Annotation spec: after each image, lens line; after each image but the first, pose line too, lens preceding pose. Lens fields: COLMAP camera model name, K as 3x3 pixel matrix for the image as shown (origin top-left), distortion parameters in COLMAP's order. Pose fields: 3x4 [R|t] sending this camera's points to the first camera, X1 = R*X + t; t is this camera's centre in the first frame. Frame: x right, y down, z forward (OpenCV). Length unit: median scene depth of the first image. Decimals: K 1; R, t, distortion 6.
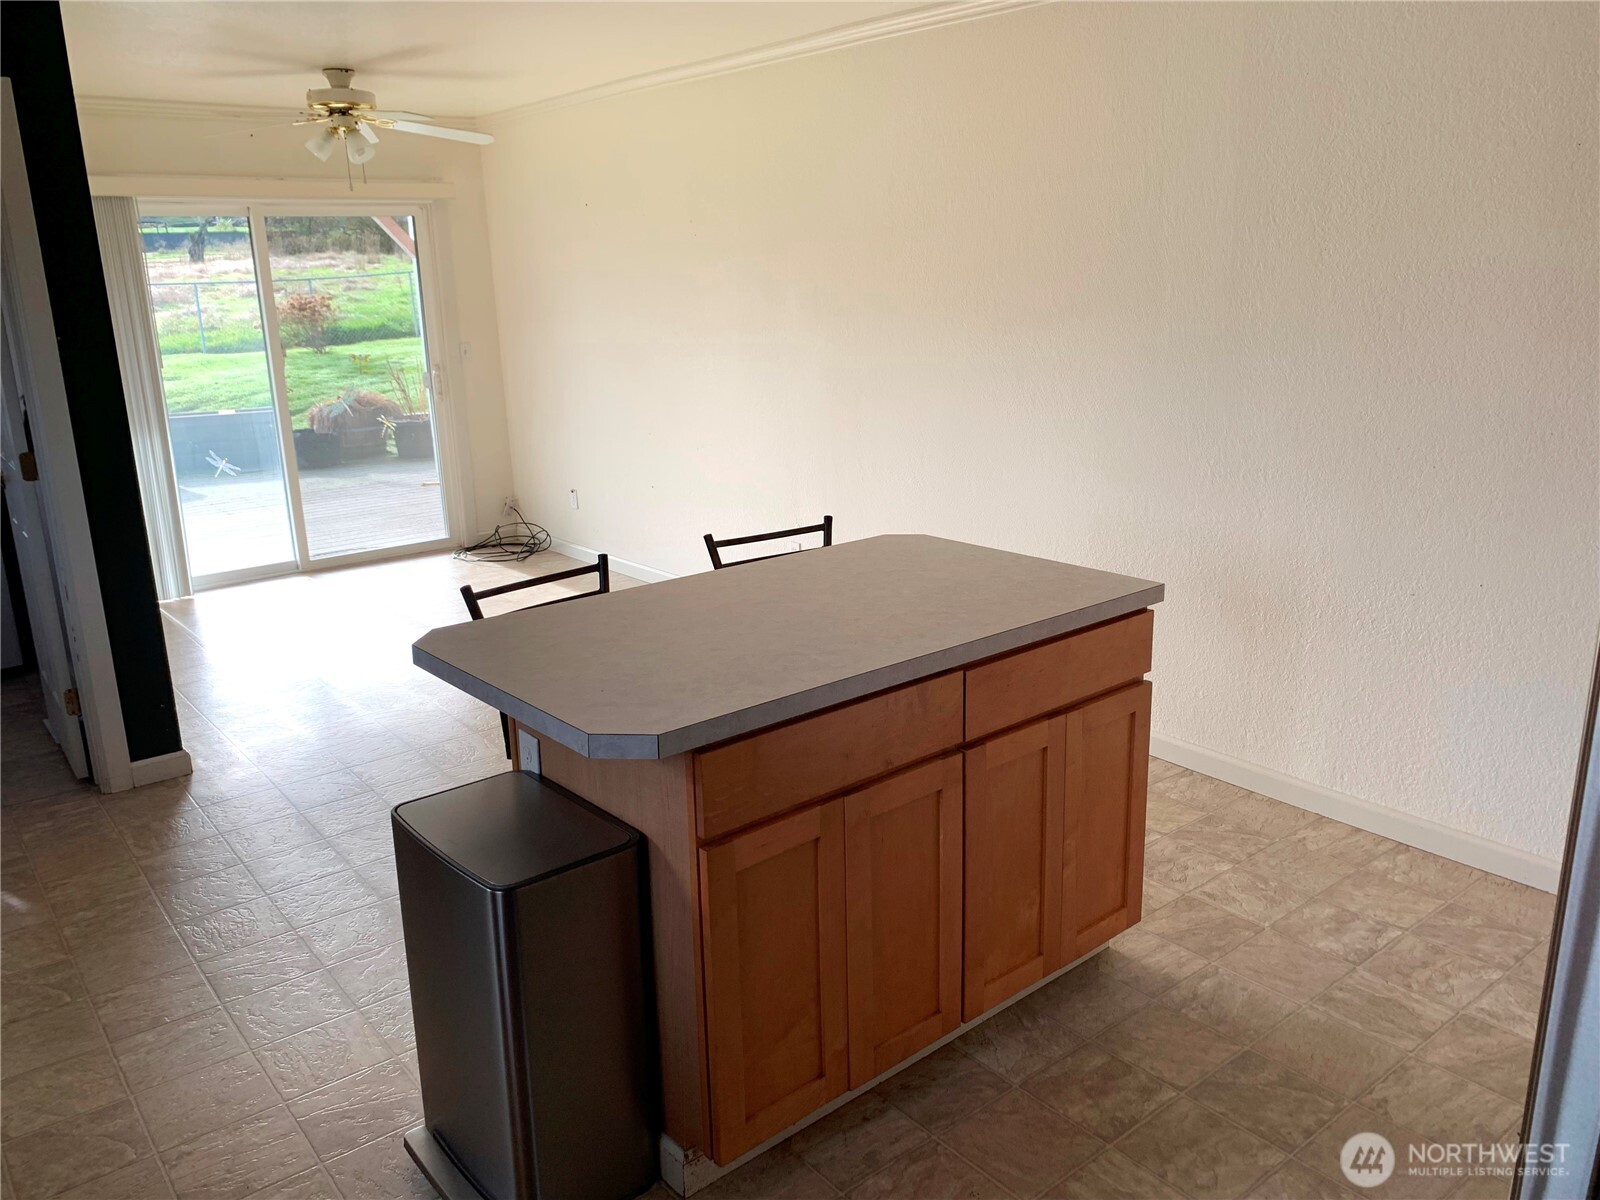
lens RADIAL K [[1219.1, 0, 800.0], [0, 1219.1, 600.0], [0, 0, 1]] dist [-0.005165, -0.002640]
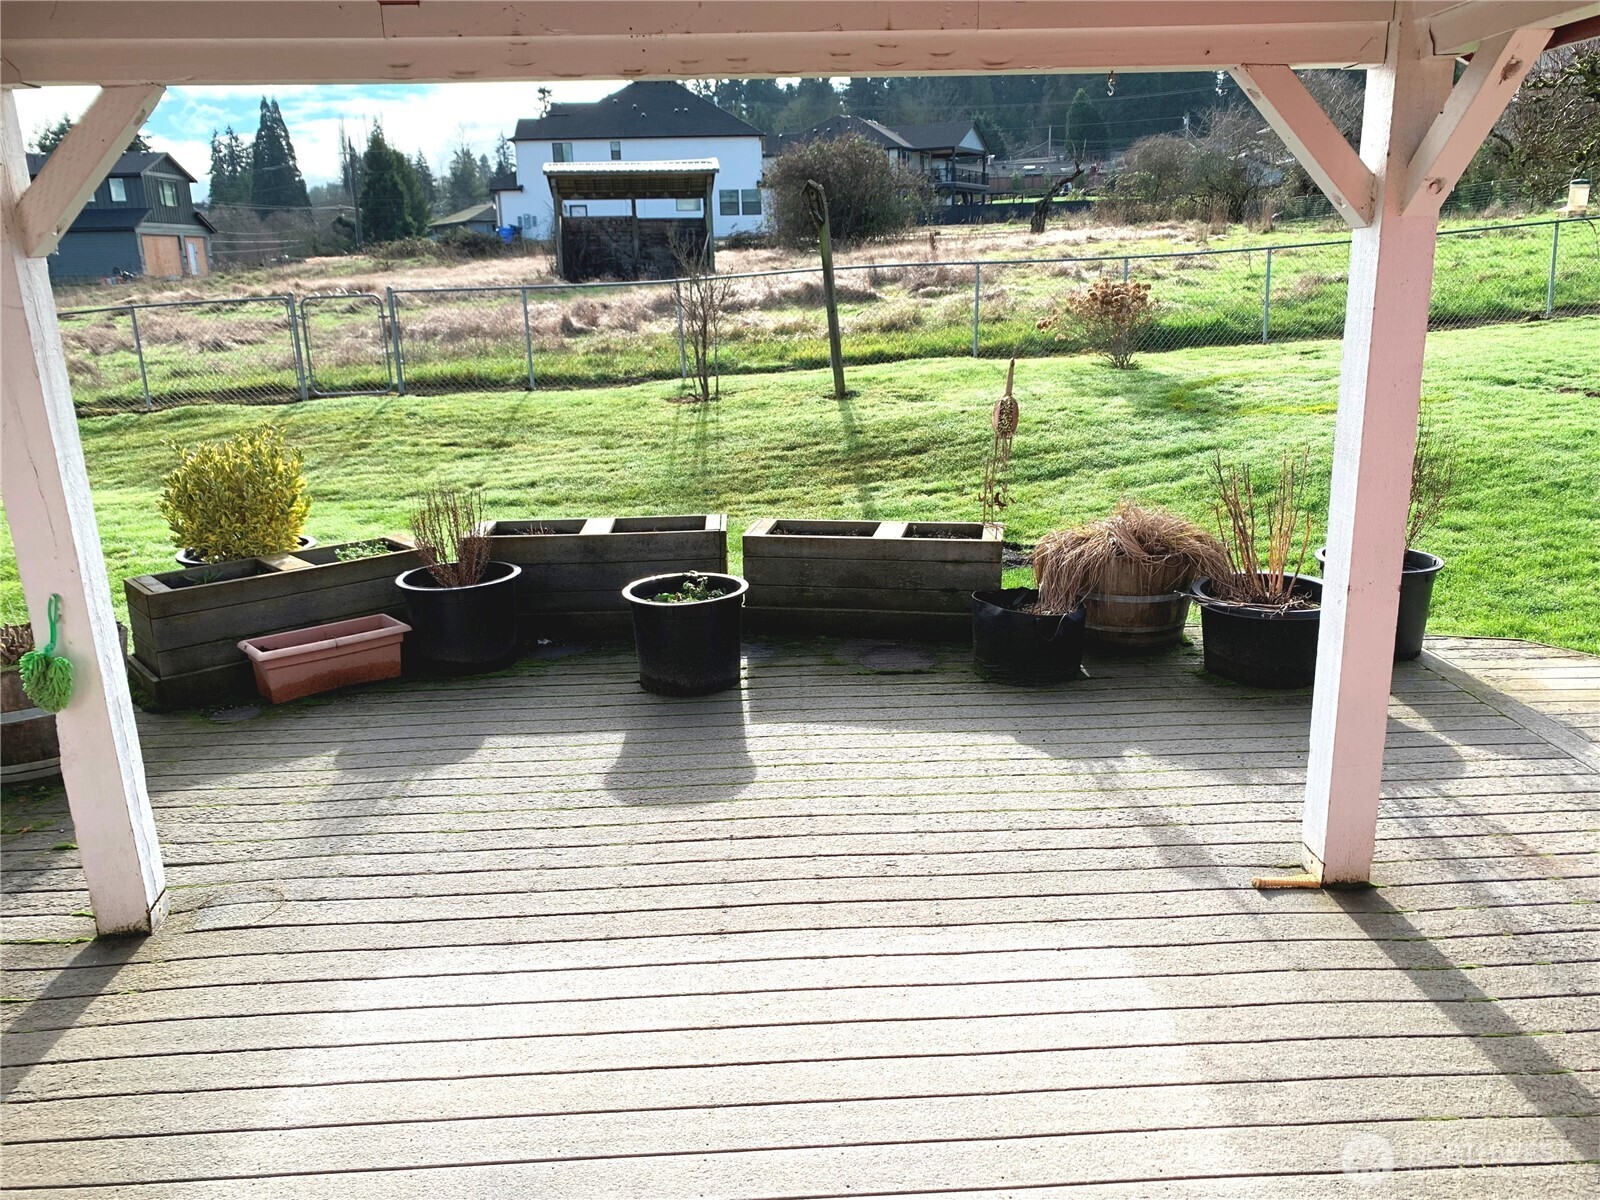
lens RADIAL K [[1219.1, 0, 800.0], [0, 1219.1, 600.0], [0, 0, 1]] dist [-0.005165, -0.002640]
pose [[0.800691, 0.166521, -0.575469, -0.086394], [-0.152972, 0.985578, 0.072352, -0.068267], [0.579218, 0.030099, 0.814617, 0.242335]]
